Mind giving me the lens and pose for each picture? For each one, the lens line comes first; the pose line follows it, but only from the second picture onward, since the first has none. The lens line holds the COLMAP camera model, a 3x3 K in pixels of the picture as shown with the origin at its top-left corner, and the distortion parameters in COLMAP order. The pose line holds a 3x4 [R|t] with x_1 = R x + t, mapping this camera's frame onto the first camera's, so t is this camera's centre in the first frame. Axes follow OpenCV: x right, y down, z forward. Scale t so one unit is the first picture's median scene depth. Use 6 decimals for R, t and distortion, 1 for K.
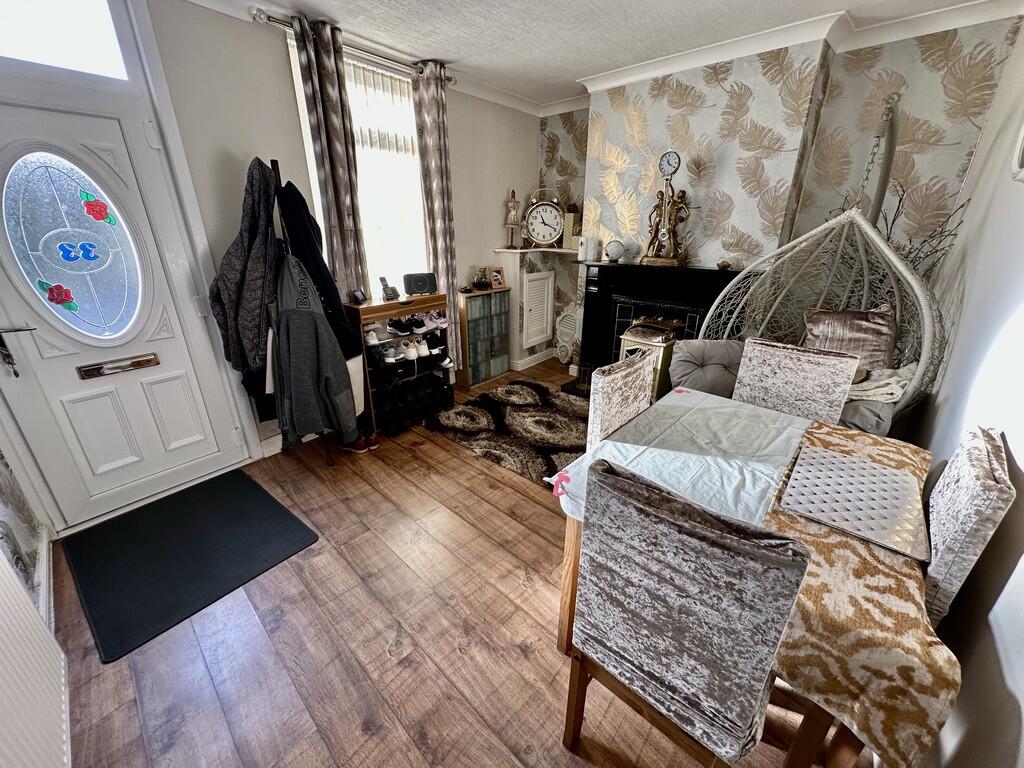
lens RADIAL K [[410.0, 0, 512.9], [0, 410.0, 386.4], [0, 0, 1]] dist [0.001759, -0.000175]
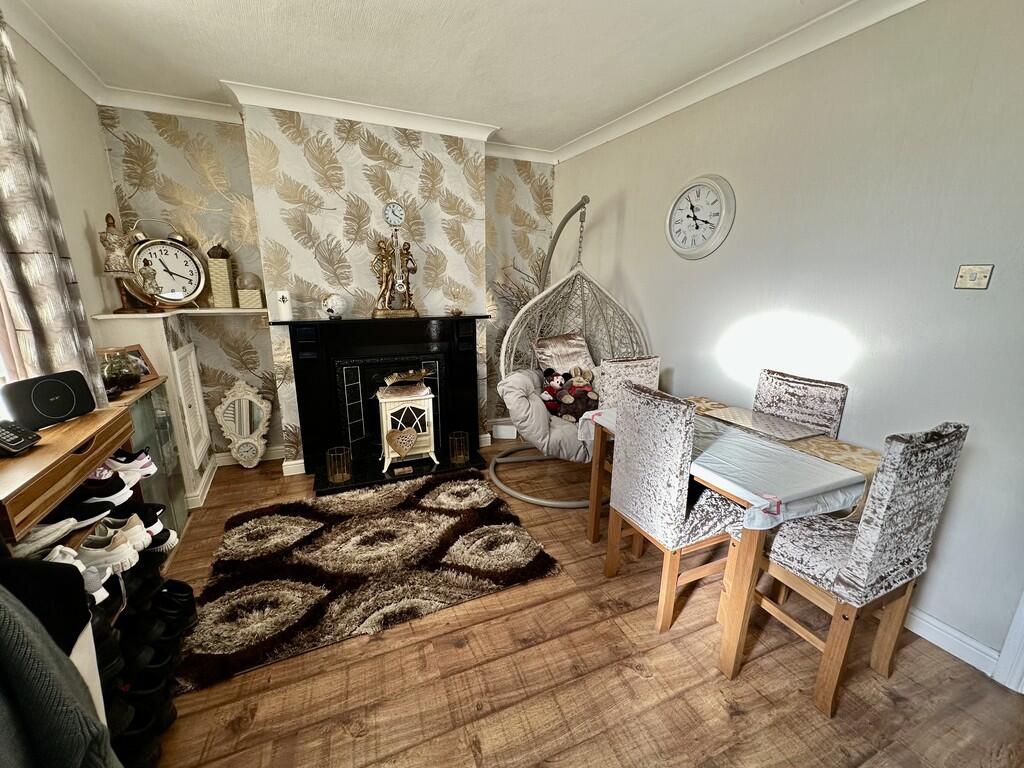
lens RADIAL K [[410.0, 0, 512.9], [0, 410.0, 383.6], [0, 0, 1]] dist [0.001759, -0.000175]
pose [[0.403319, -0.217811, 0.888759, -0.420673], [0.331615, 0.940026, 0.079888, -0.146940], [-0.852857, 0.262506, 0.451360, 0.411288]]
